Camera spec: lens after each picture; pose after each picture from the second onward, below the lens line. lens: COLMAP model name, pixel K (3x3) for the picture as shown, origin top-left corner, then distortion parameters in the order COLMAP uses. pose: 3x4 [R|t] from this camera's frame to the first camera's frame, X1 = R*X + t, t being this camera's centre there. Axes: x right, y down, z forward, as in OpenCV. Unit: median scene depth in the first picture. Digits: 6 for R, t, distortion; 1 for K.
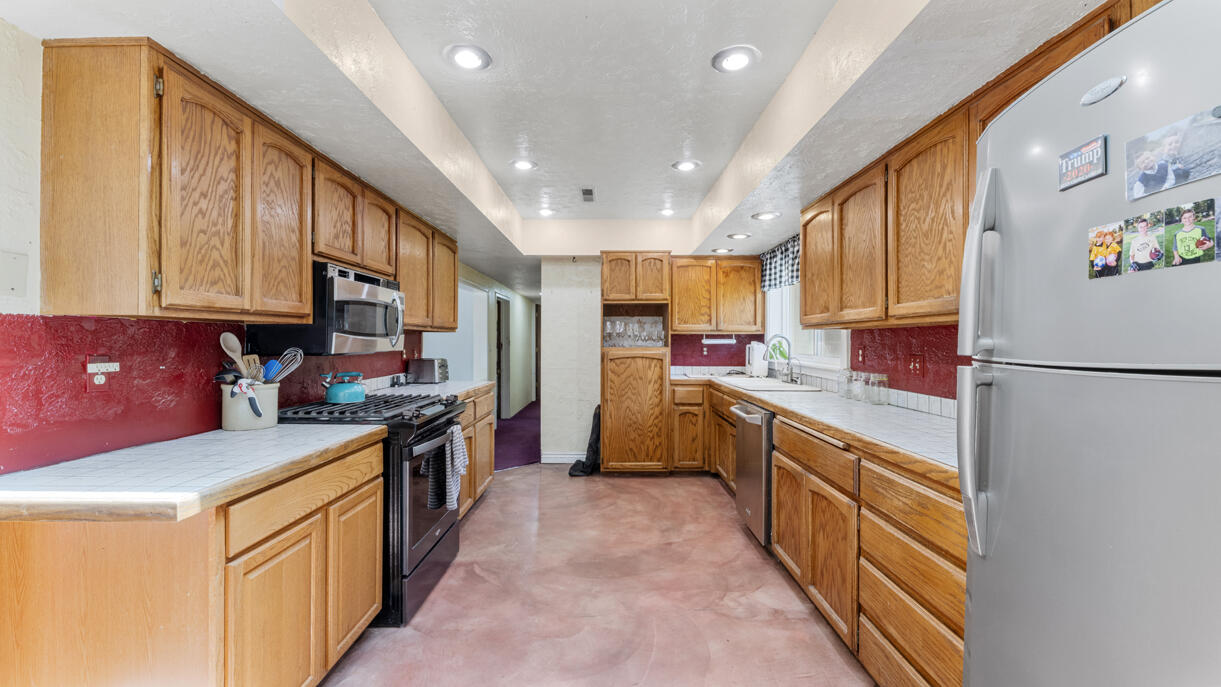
lens RADIAL K [[492.6, 0, 609.8], [0, 492.6, 339.9], [0, 0, 1]] dist [-0.002190, -0.000469]
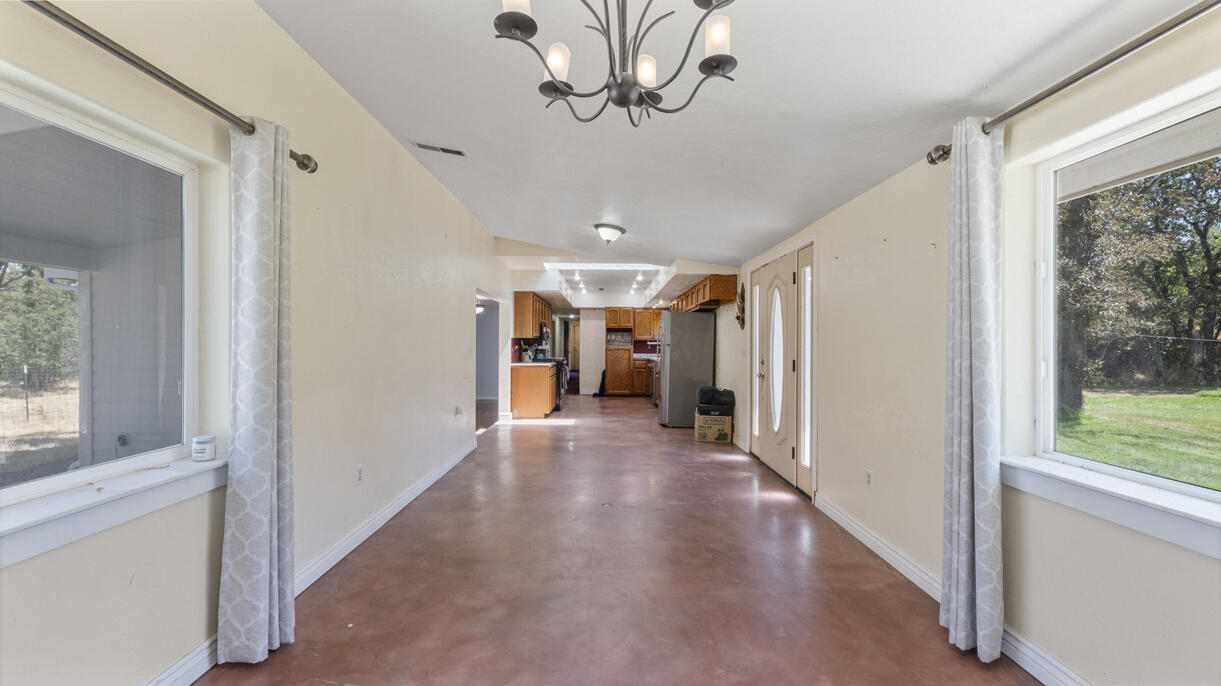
lens RADIAL K [[492.6, 0, 609.3], [0, 492.6, 341.8], [0, 0, 1]] dist [-0.002190, -0.000469]
pose [[0.999977, 0.003652, 0.005754, -0.013694], [-0.003641, 0.999992, -0.001788, 0.001534], [-0.005761, 0.001767, 0.999982, -1.489076]]
